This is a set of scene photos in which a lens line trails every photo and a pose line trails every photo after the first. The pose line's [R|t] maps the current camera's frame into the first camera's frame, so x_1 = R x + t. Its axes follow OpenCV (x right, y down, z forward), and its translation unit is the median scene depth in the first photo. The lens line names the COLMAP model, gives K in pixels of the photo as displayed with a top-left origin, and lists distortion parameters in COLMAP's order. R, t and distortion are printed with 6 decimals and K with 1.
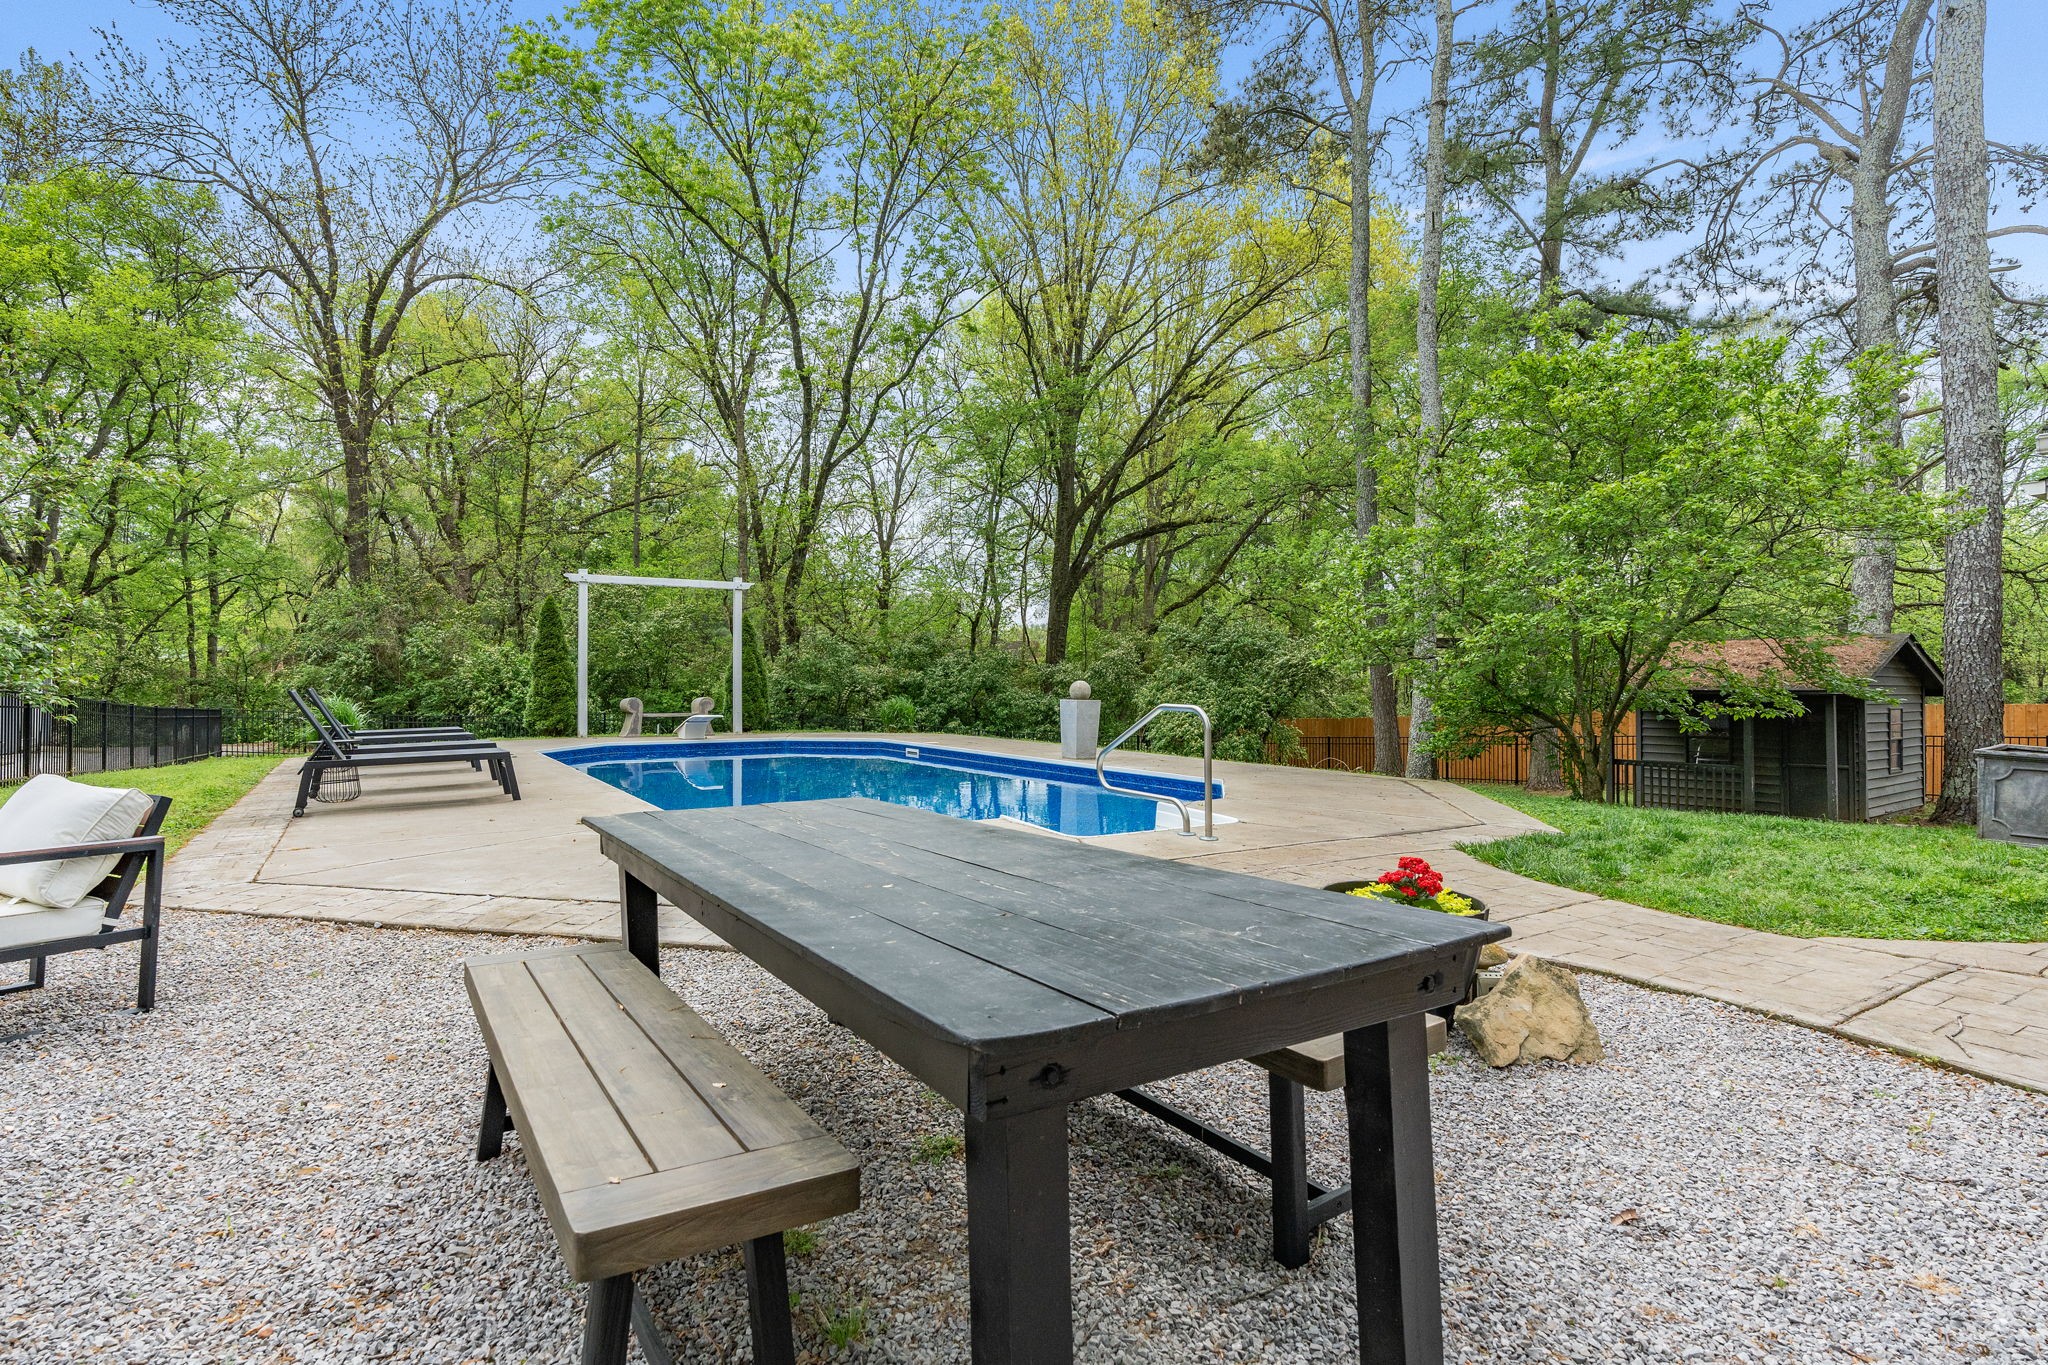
lens RADIAL K [[1007.6, 0, 1049.7], [0, 1007.6, 677.0], [0, 0, 1]] dist [0.004225, 0.000691]
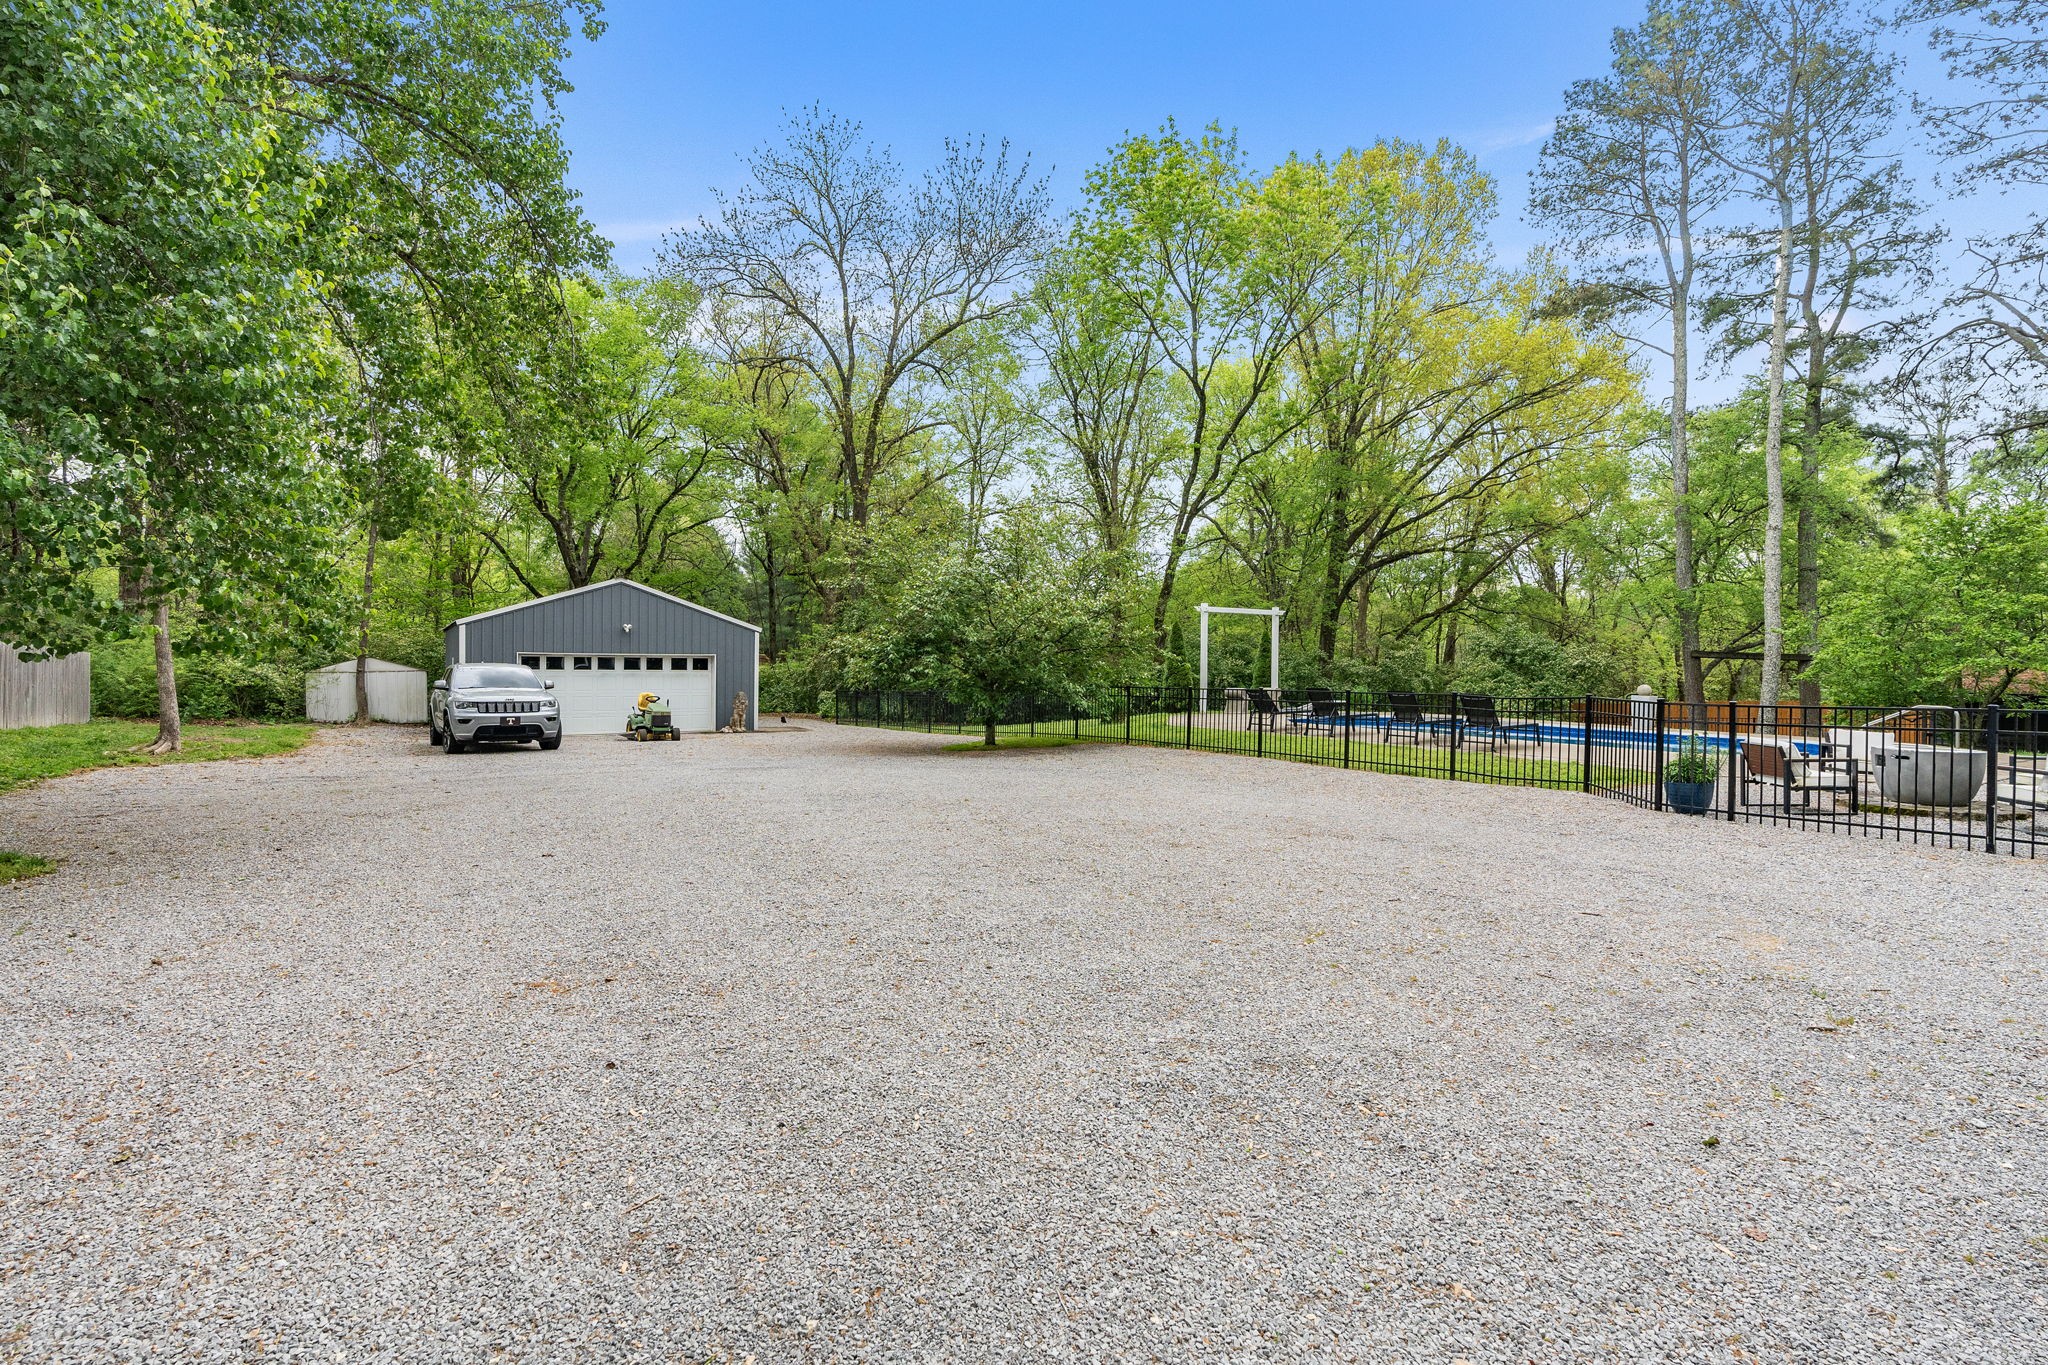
lens RADIAL K [[966.3, 0, 1024.0], [0, 966.3, 682.5], [0, 0, 1]] dist [0.001967, 0.000388]
pose [[0.999684, 0.008771, 0.023573, -0.544772], [-0.009471, 0.999512, 0.029772, -0.020679], [-0.023300, -0.029986, 0.999279, -0.315133]]
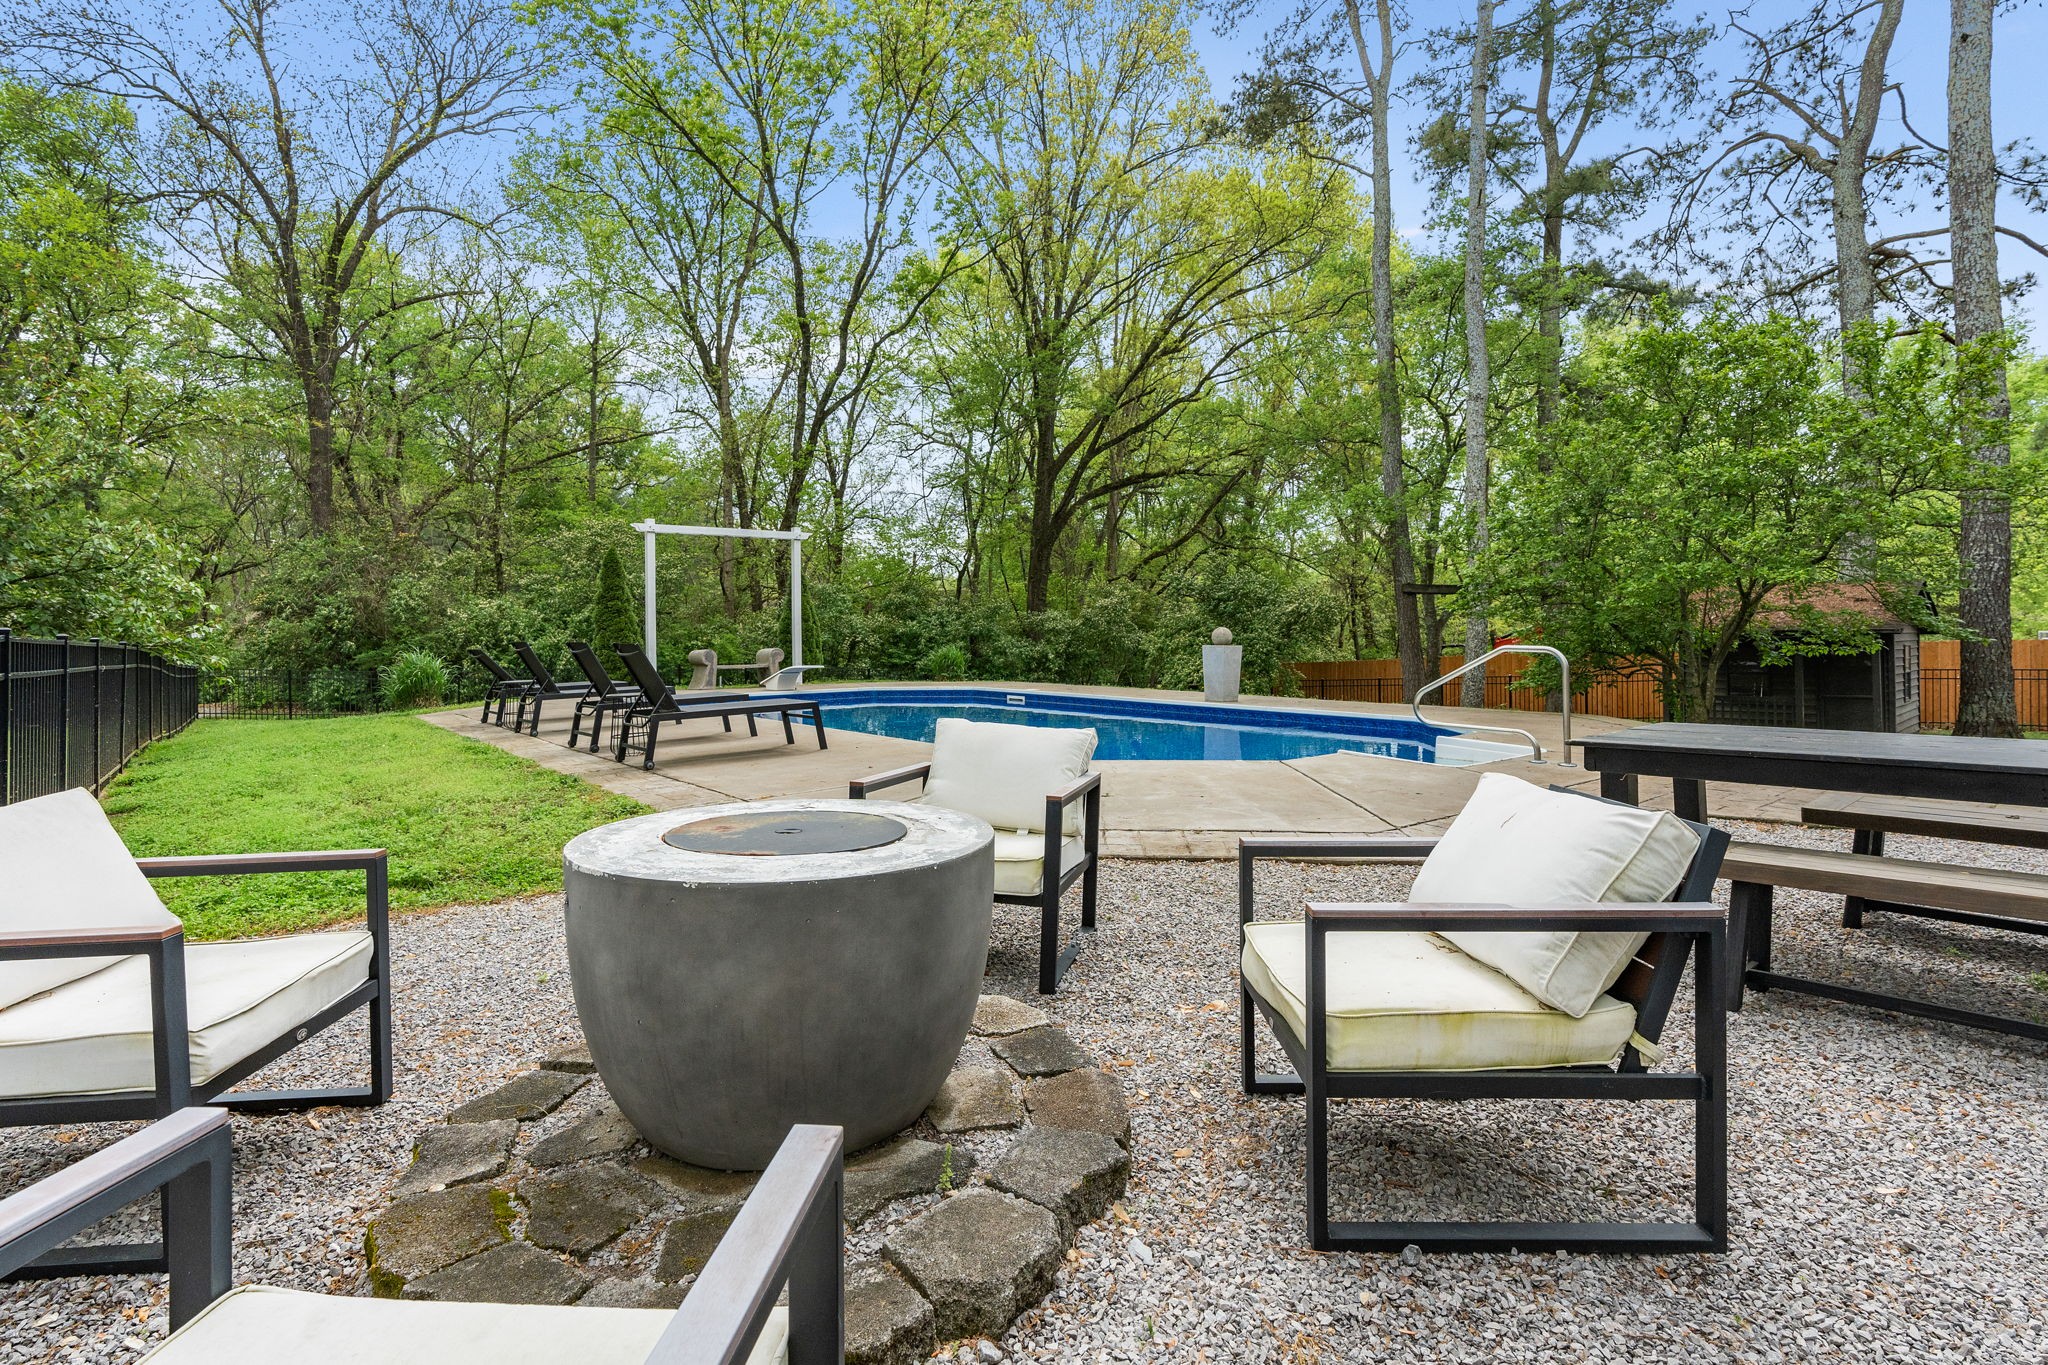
lens RADIAL K [[995.3, 0, 1037.0], [0, 995.3, 653.8], [0, 0, 1]] dist [-0.023117, 0.019946]
pose [[0.992865, -0.012420, 0.118599, -0.146541], [0.009180, 0.999571, 0.027827, 0.000289], [-0.118894, -0.026540, 0.992552, -0.001275]]
